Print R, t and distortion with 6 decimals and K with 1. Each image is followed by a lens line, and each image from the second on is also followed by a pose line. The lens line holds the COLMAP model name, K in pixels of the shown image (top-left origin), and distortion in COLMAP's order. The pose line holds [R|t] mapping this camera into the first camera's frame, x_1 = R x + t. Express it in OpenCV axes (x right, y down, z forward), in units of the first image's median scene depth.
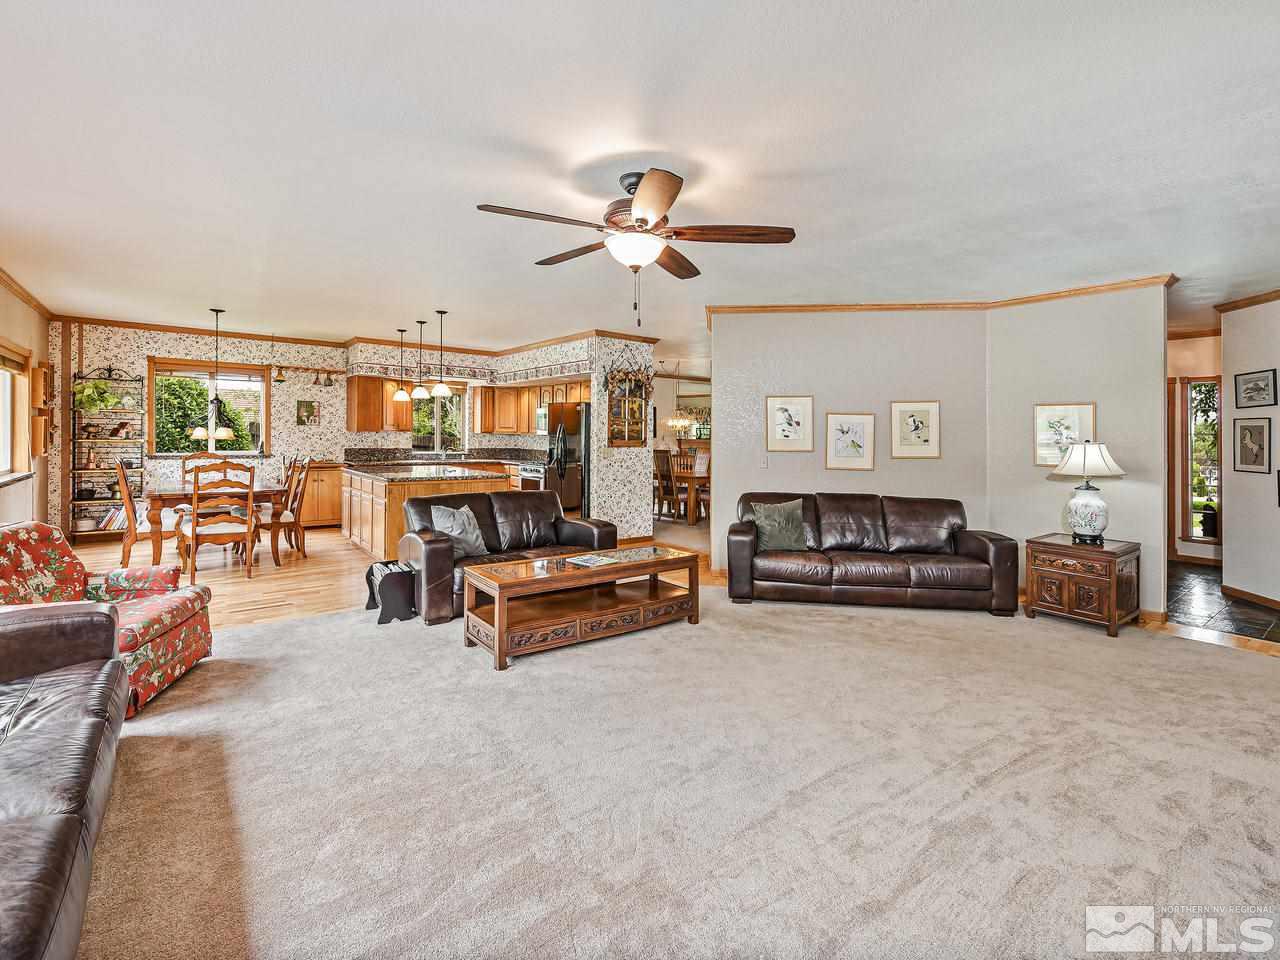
lens RADIAL K [[599.7, 0, 607.5], [0, 599.7, 457.8], [0, 0, 1]] dist [-0.005692, -0.001565]
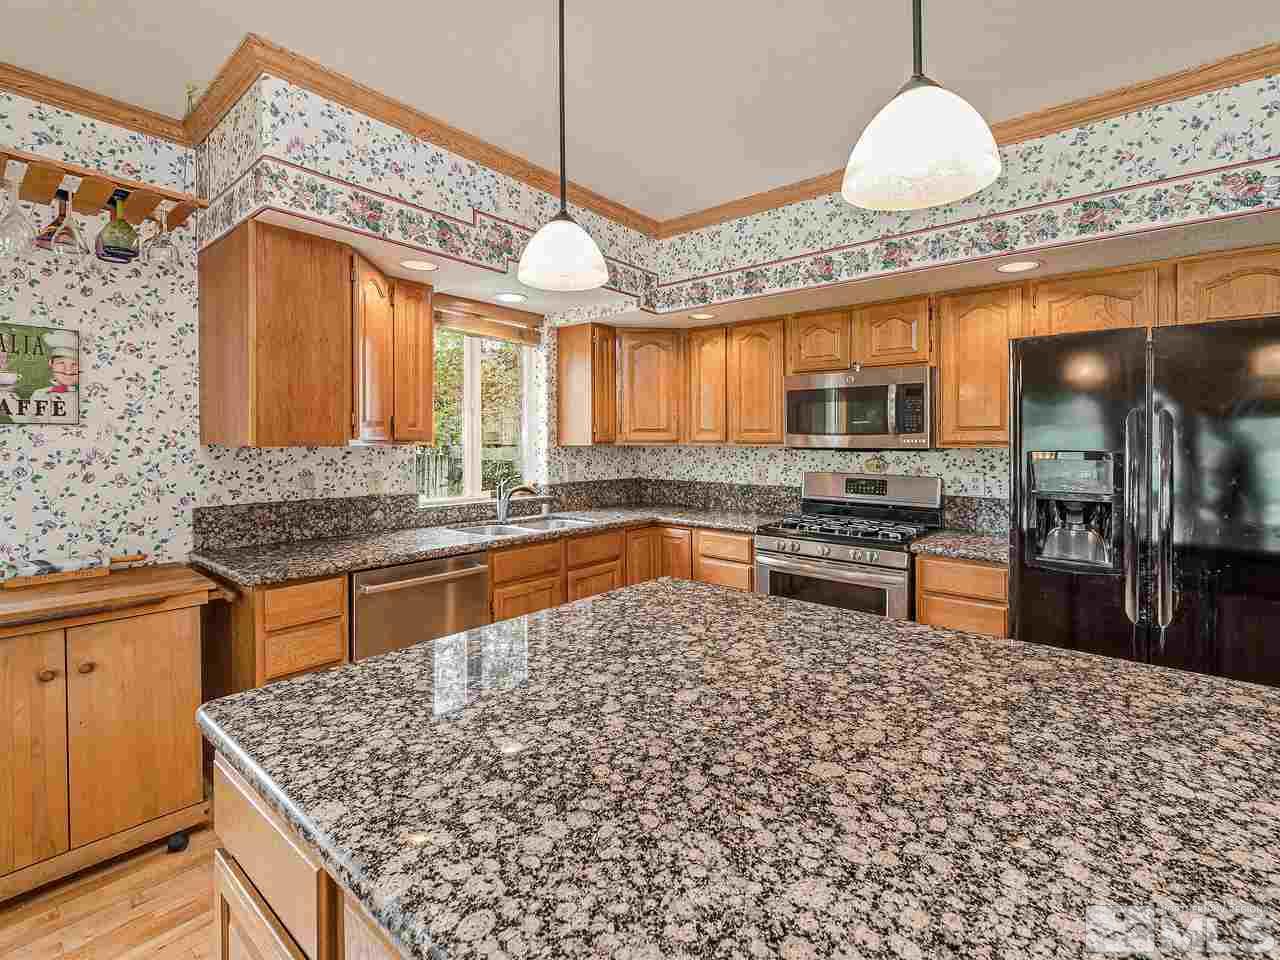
lens RADIAL K [[599.7, 0, 635.4], [0, 599.7, 457.4], [0, 0, 1]] dist [-0.005692, -0.001565]
pose [[0.970365, -0.021228, 0.240708, -0.310355], [0.024356, 0.999653, -0.010027, -0.032030], [-0.240412, 0.015592, 0.970546, 0.690392]]
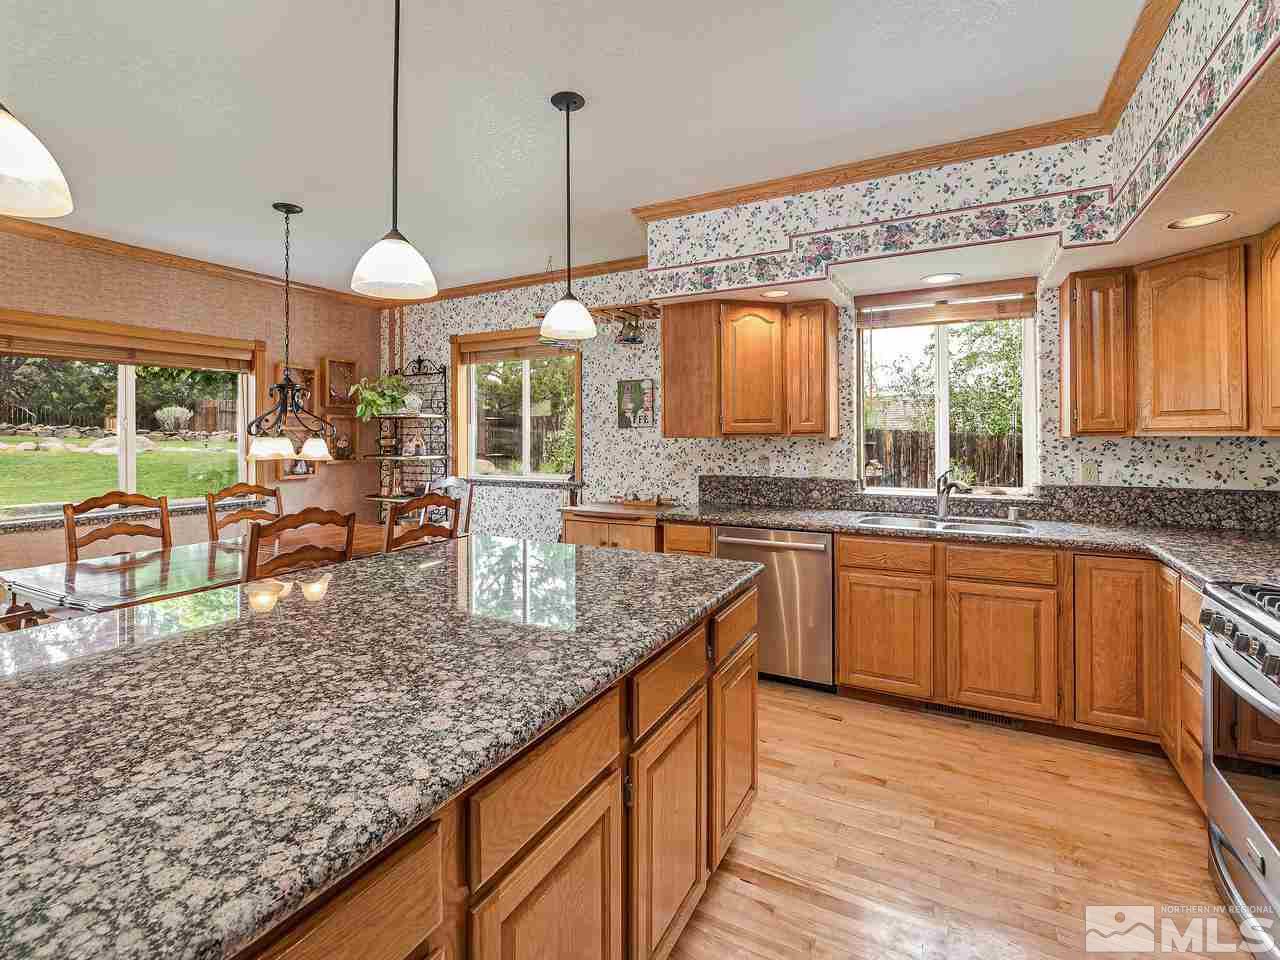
lens RADIAL K [[599.7, 0, 627.2], [0, 599.7, 446.8], [0, 0, 1]] dist [-0.005692, -0.001565]
pose [[0.424728, -0.005329, -0.905305, -0.045176], [-0.022738, 0.999604, -0.016551, -0.029316], [0.905036, 0.027614, 0.424439, 0.763632]]
